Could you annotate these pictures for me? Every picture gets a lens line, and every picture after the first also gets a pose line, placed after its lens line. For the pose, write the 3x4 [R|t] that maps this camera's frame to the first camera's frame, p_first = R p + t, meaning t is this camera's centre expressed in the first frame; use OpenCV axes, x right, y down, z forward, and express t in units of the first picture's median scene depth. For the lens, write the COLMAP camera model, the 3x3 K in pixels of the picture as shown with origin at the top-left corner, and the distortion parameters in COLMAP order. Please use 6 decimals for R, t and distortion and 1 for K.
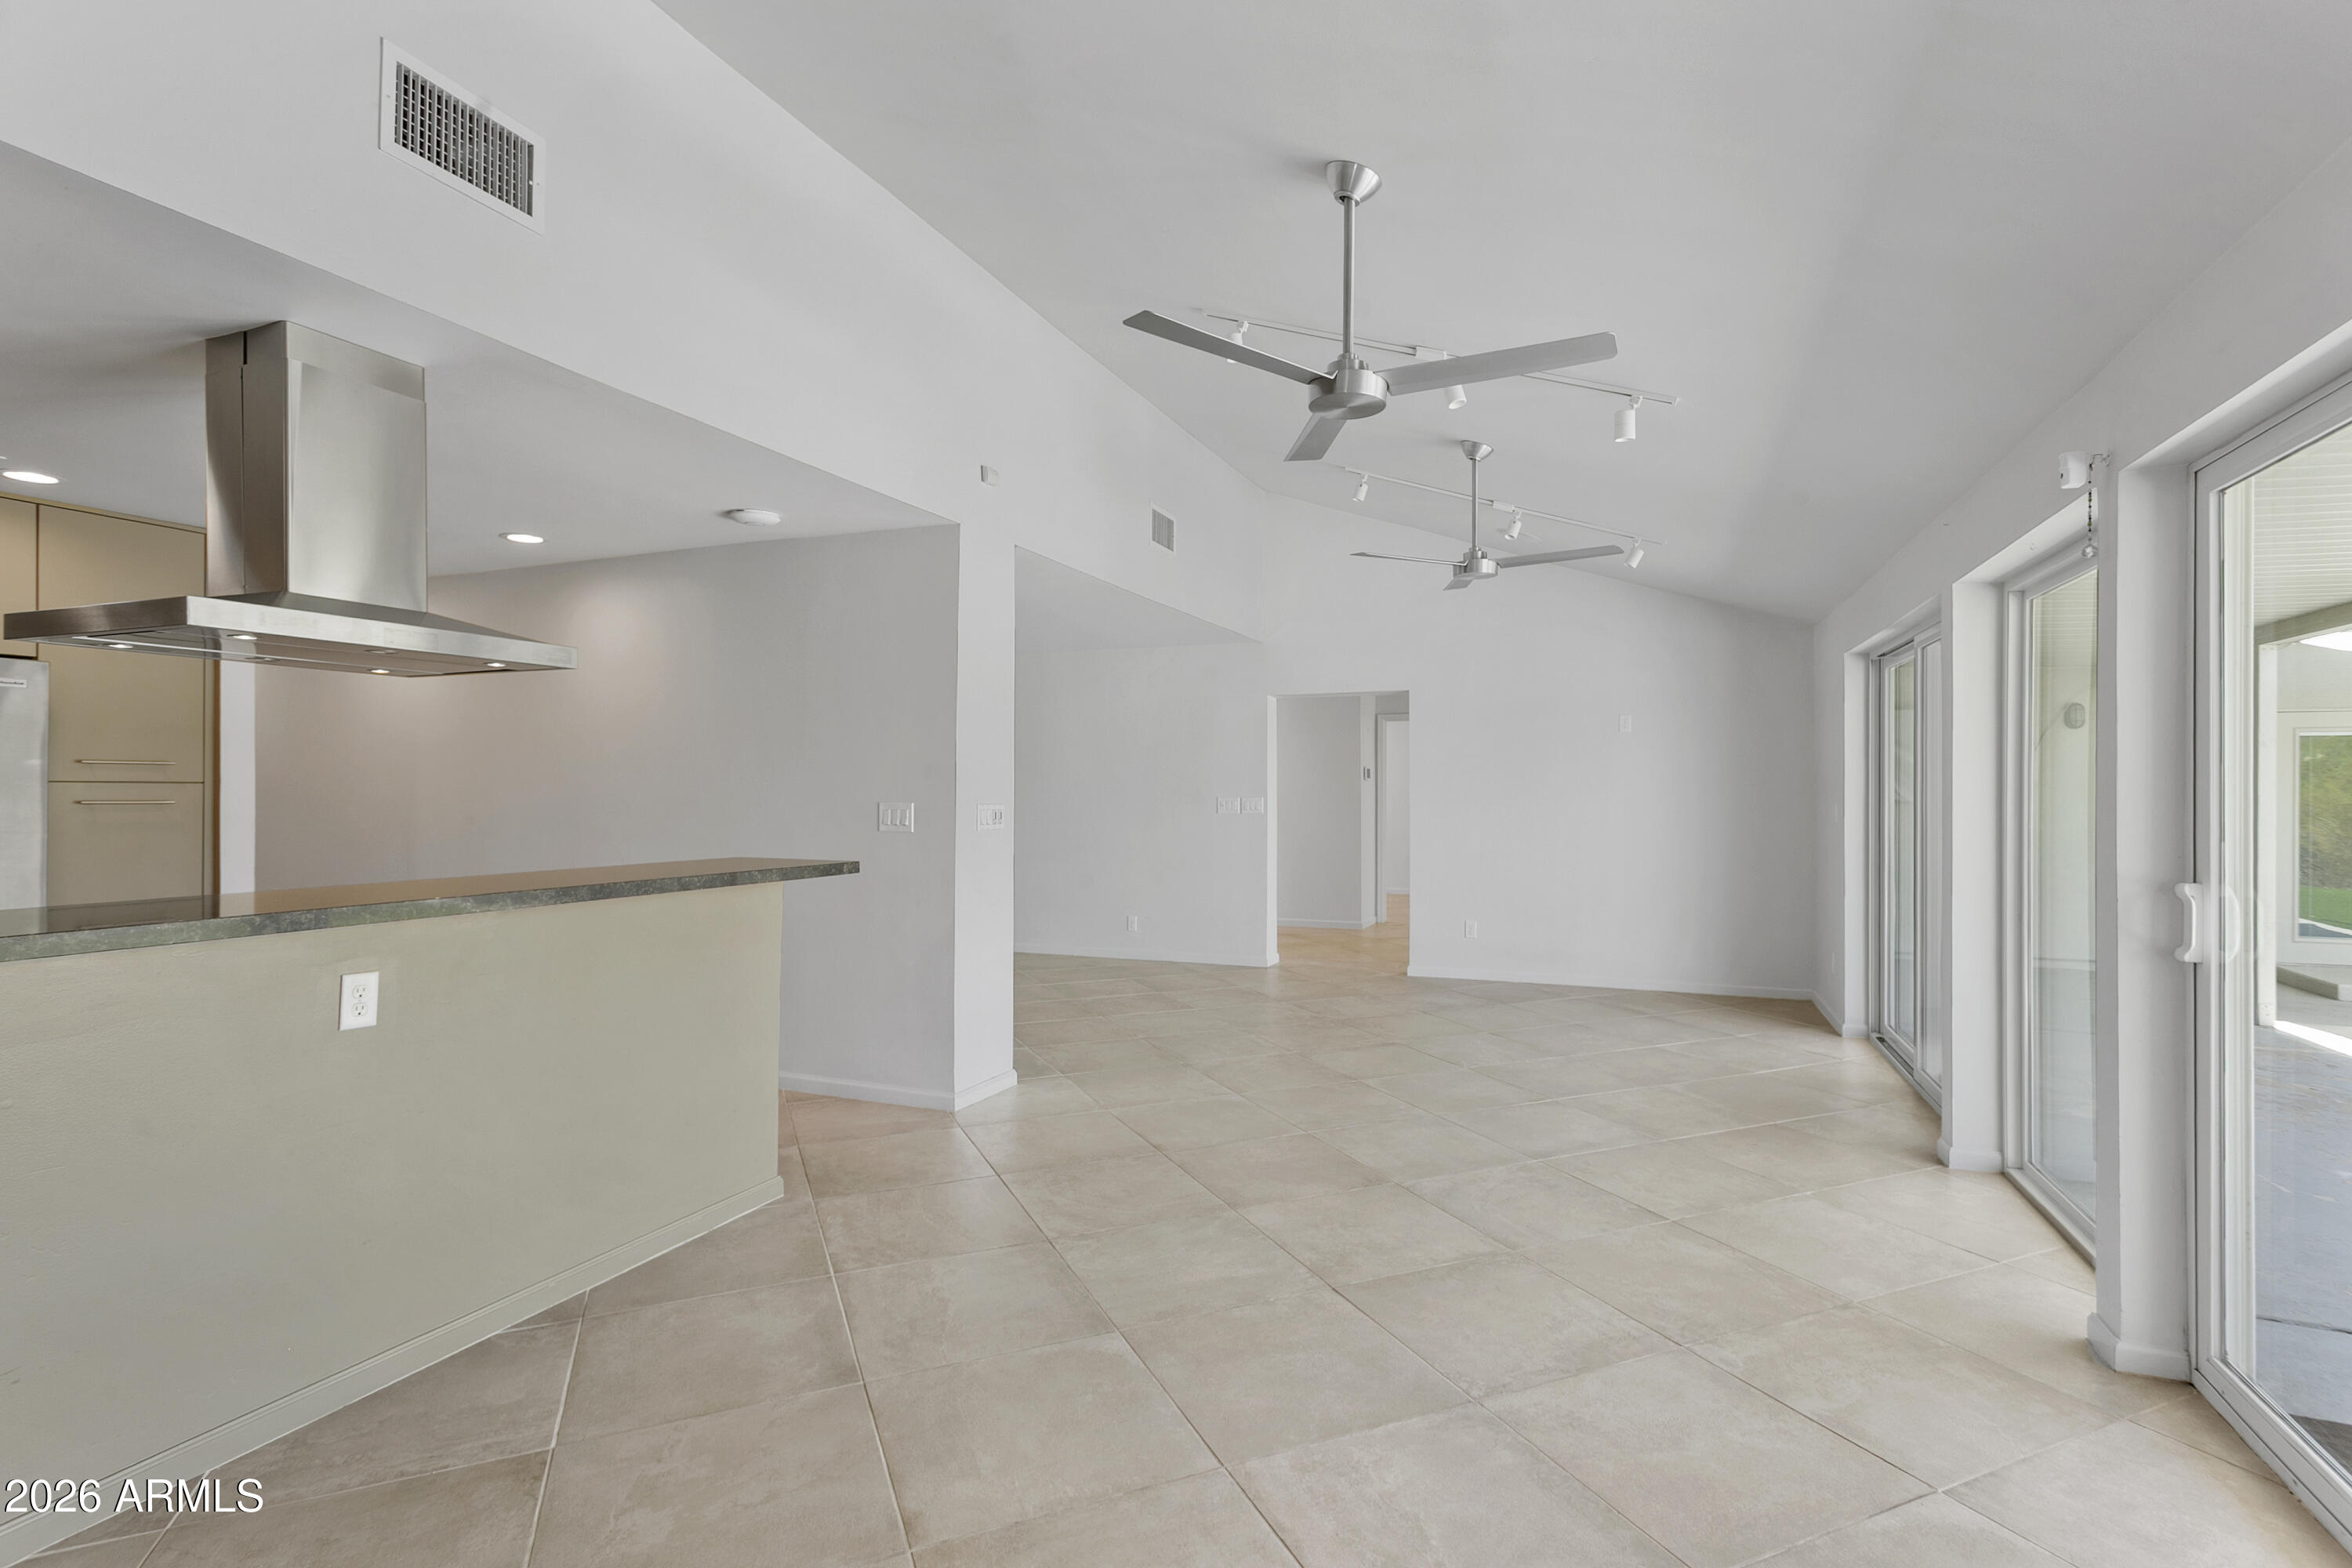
lens RADIAL K [[1153.3, 0, 1167.2], [0, 1153.3, 776.0], [0, 0, 1]] dist [0.000317, 0.002514]
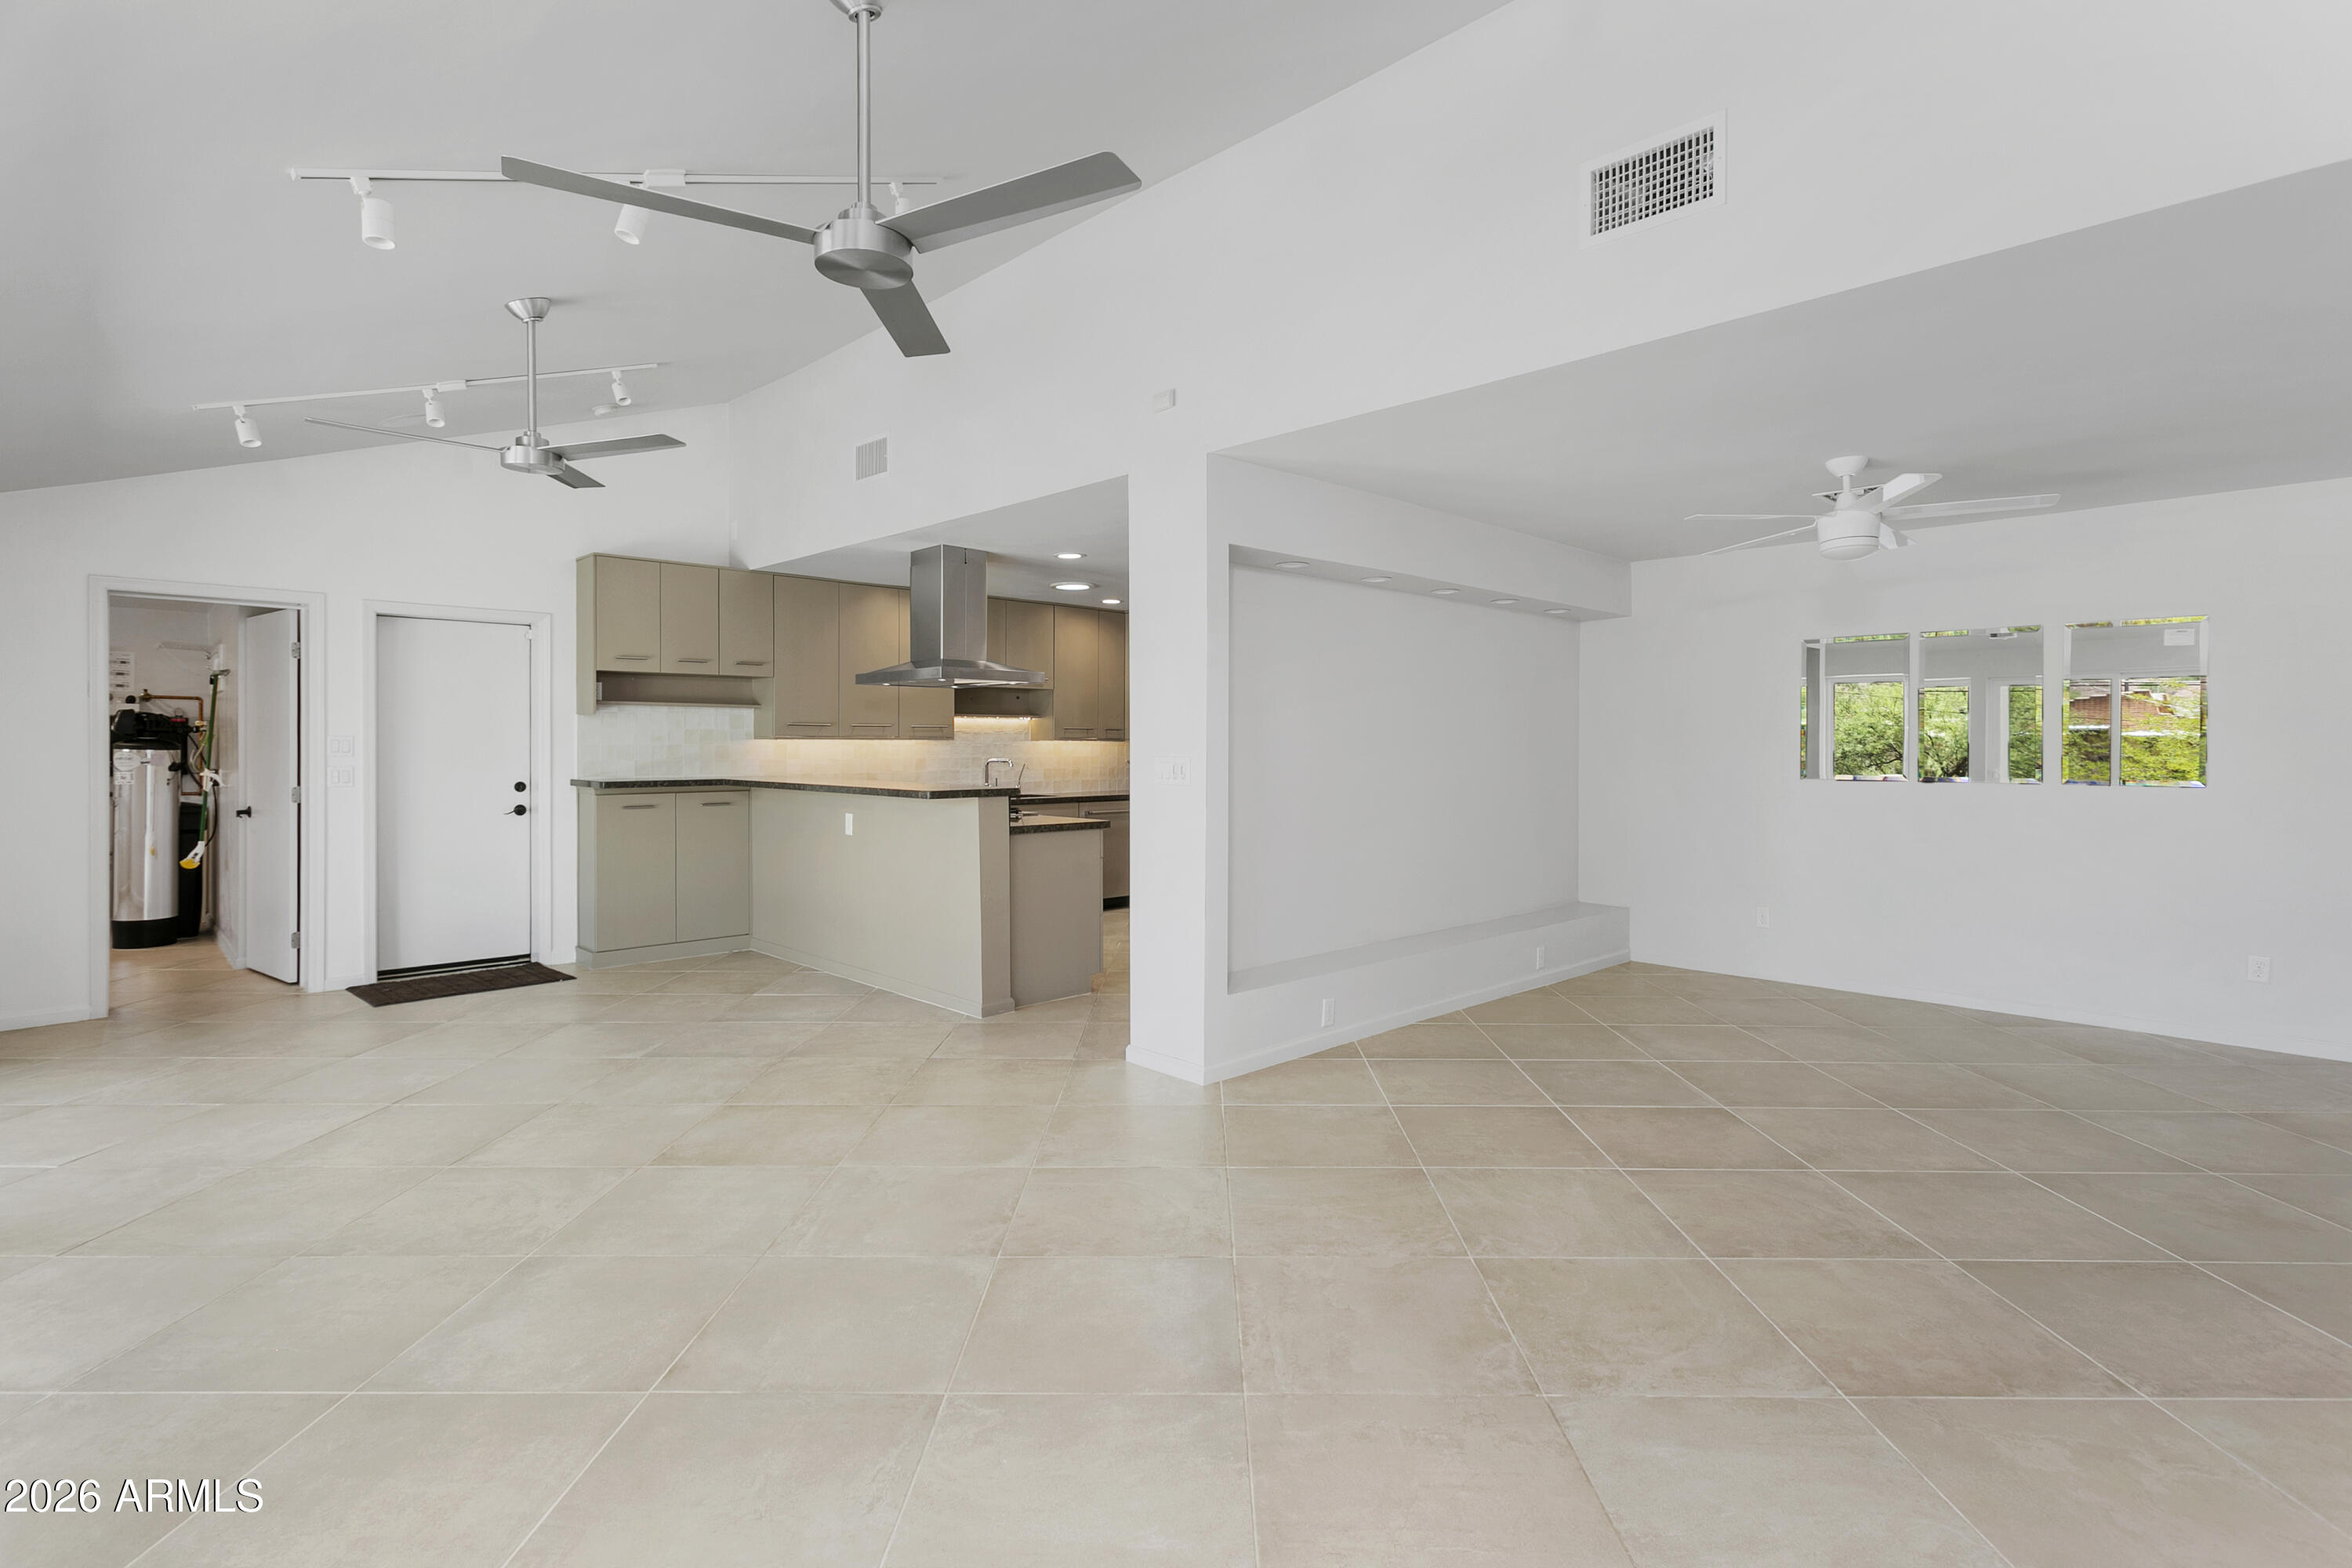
lens RADIAL K [[1153.3, 0, 1226.0], [0, 1153.3, 765.4], [0, 0, 1]] dist [0.000317, 0.002514]
pose [[-0.387042, 0.015102, -0.921938, 0.932279], [0.009237, 0.999879, 0.012501, 0.027677], [0.922016, -0.003678, -0.387135, 1.933509]]
